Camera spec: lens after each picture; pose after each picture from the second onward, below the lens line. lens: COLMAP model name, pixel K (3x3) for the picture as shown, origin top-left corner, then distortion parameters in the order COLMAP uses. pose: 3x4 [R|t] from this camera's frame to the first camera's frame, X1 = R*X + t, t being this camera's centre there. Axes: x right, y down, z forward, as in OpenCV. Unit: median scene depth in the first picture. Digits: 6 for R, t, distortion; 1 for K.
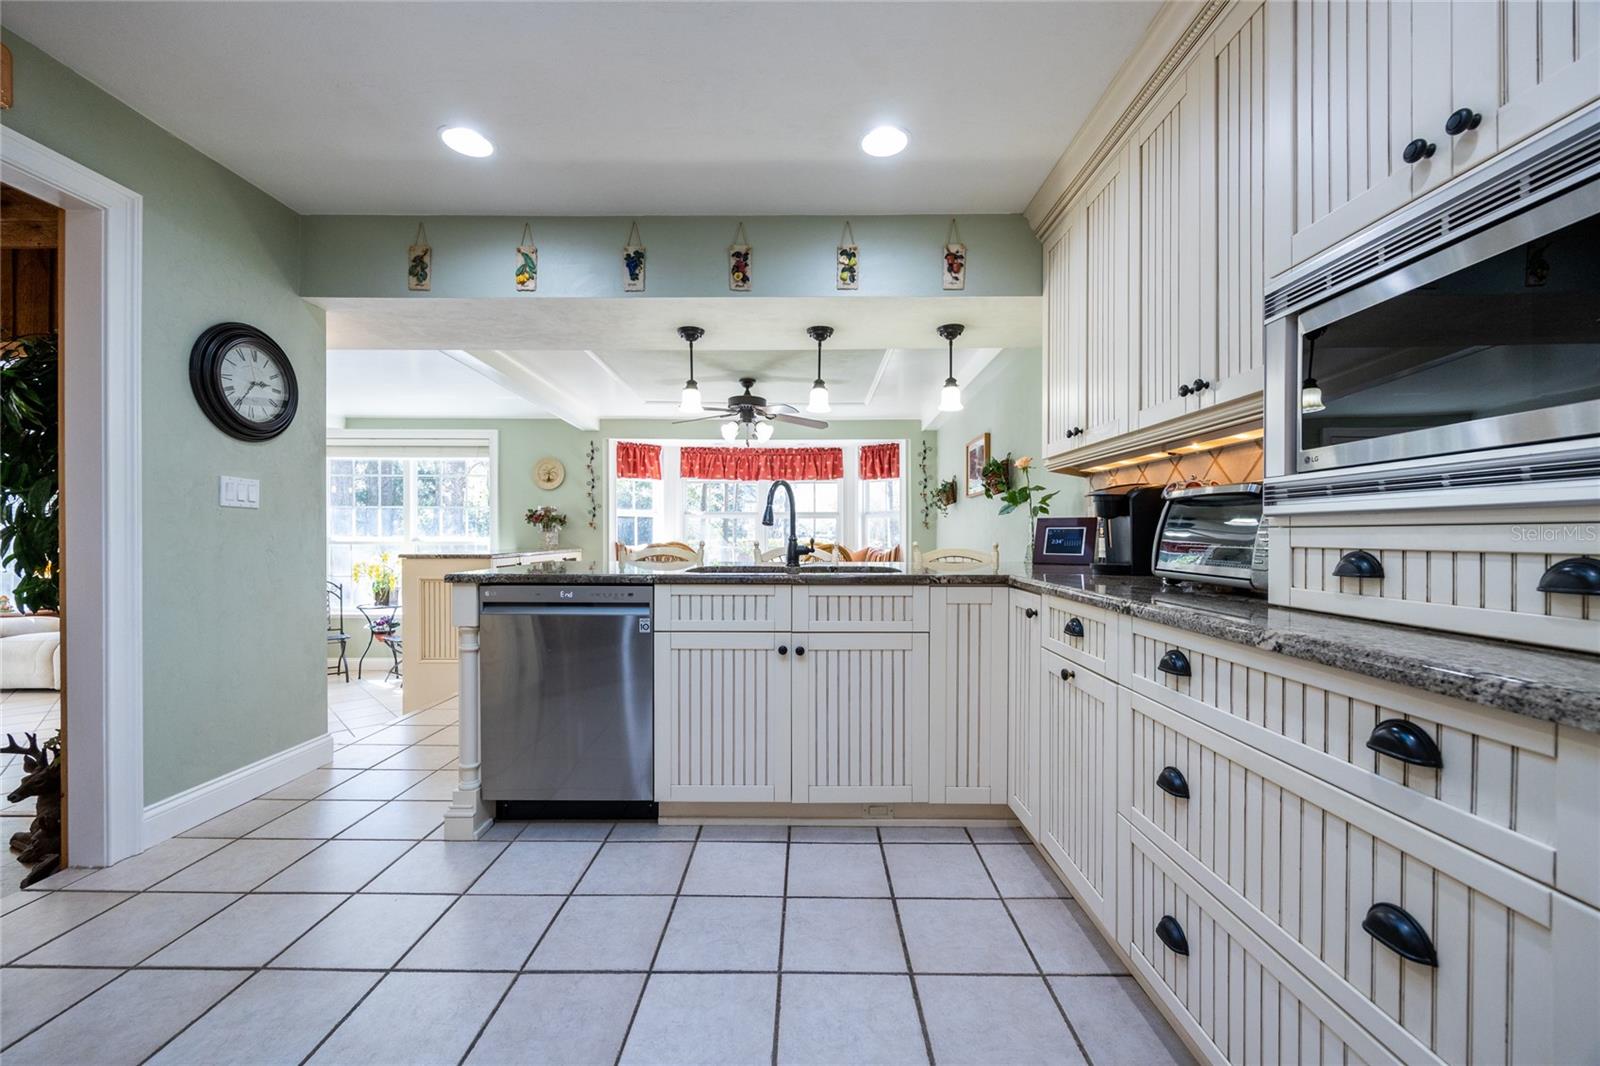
lens RADIAL K [[604.0, 0, 796.9], [0, 604.0, 538.3], [0, 0, 1]] dist [-0.000072, 0.000028]
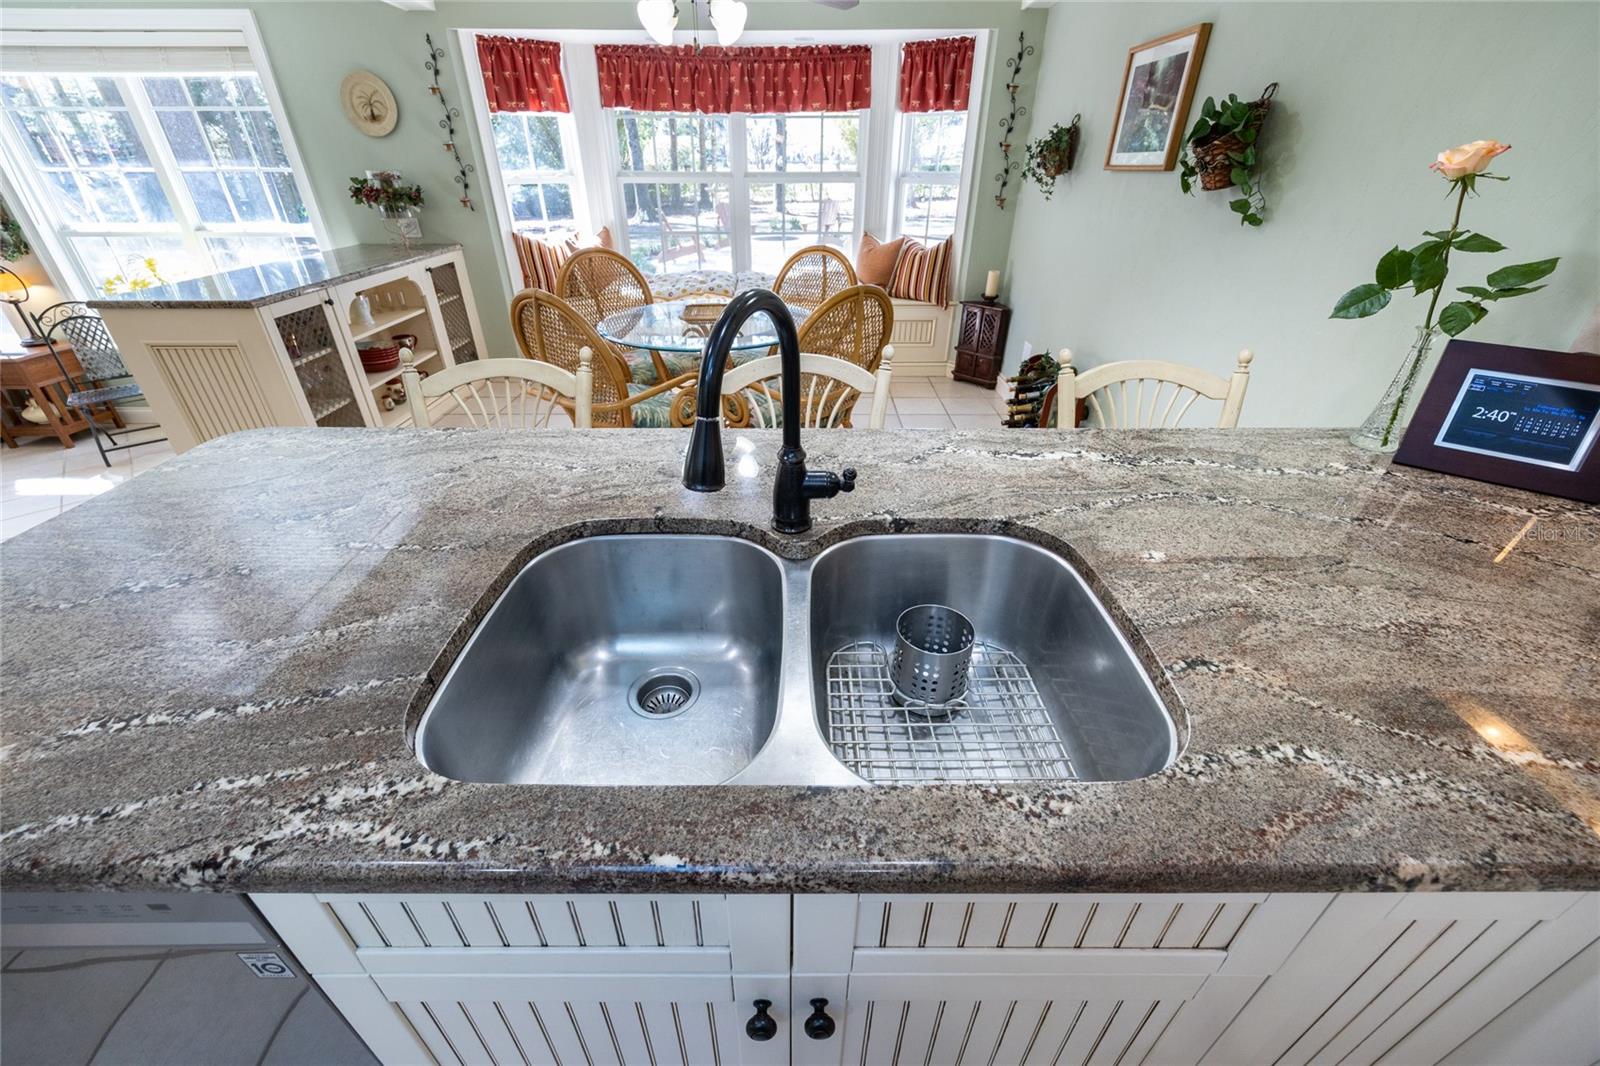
lens RADIAL K [[648.2, 0, 795.0], [0, 648.2, 549.2], [0, 0, 1]] dist [-0.001605, -0.000281]
pose [[0.999990, -0.003858, 0.002095, -0.001997], [0.002279, 0.864056, 0.503391, -0.048174], [-0.003752, -0.503381, 0.864056, 0.233573]]
